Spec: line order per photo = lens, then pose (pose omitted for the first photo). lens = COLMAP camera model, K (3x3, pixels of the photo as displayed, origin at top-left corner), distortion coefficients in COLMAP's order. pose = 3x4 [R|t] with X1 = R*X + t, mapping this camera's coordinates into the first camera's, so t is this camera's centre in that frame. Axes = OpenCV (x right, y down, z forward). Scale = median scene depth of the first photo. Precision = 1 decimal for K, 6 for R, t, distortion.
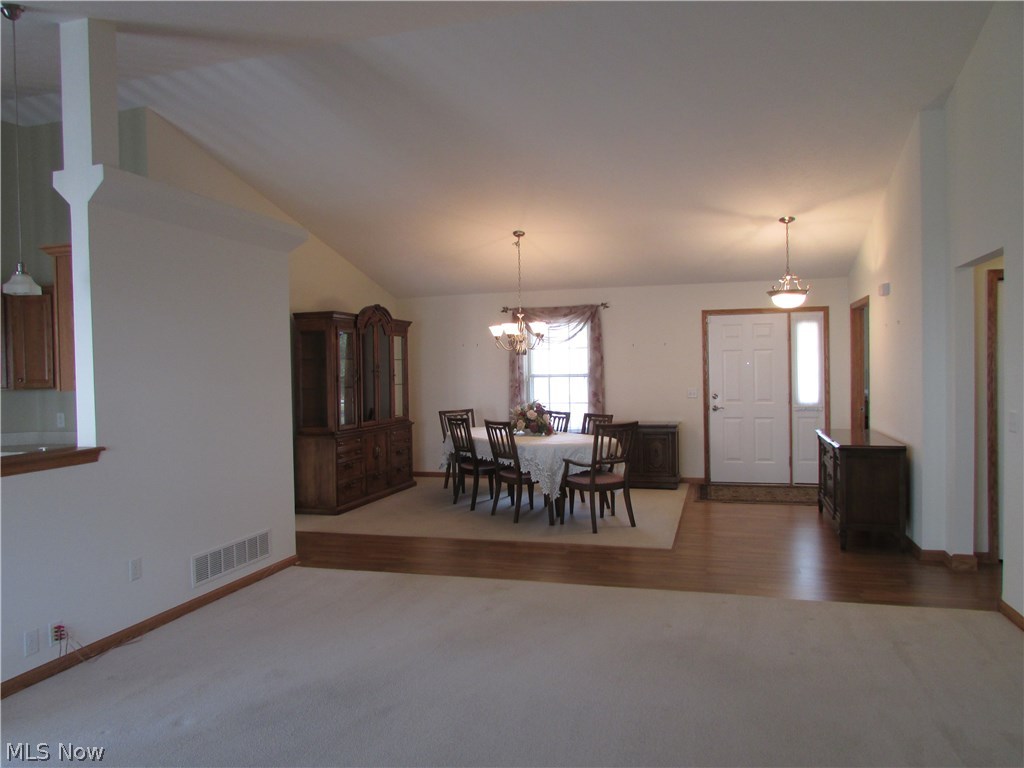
lens RADIAL K [[731.7, 0, 503.1], [0, 731.7, 376.6], [0, 0, 1]] dist [-0.009341, -0.007340]
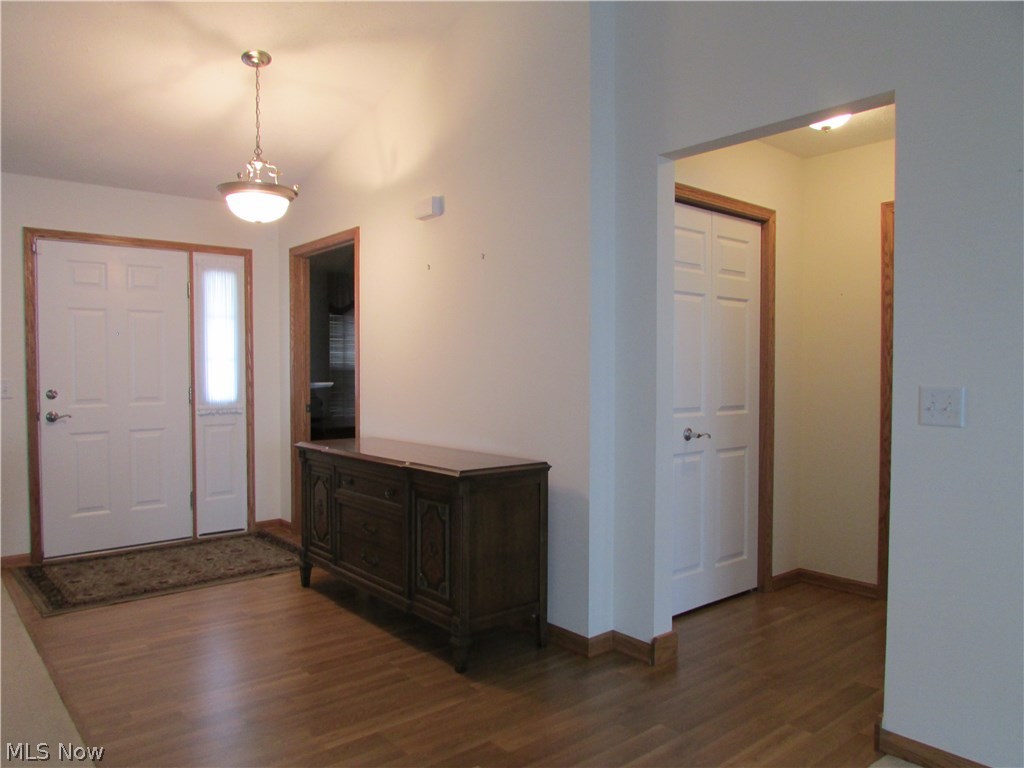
lens RADIAL K [[731.7, 0, 504.6], [0, 731.7, 382.3], [0, 0, 1]] dist [-0.009341, -0.007340]
pose [[0.554340, 0.000048, 0.832290, 0.035106], [0.004308, 0.999986, -0.002928, 0.022158], [-0.832279, 0.005209, 0.554332, 0.451896]]
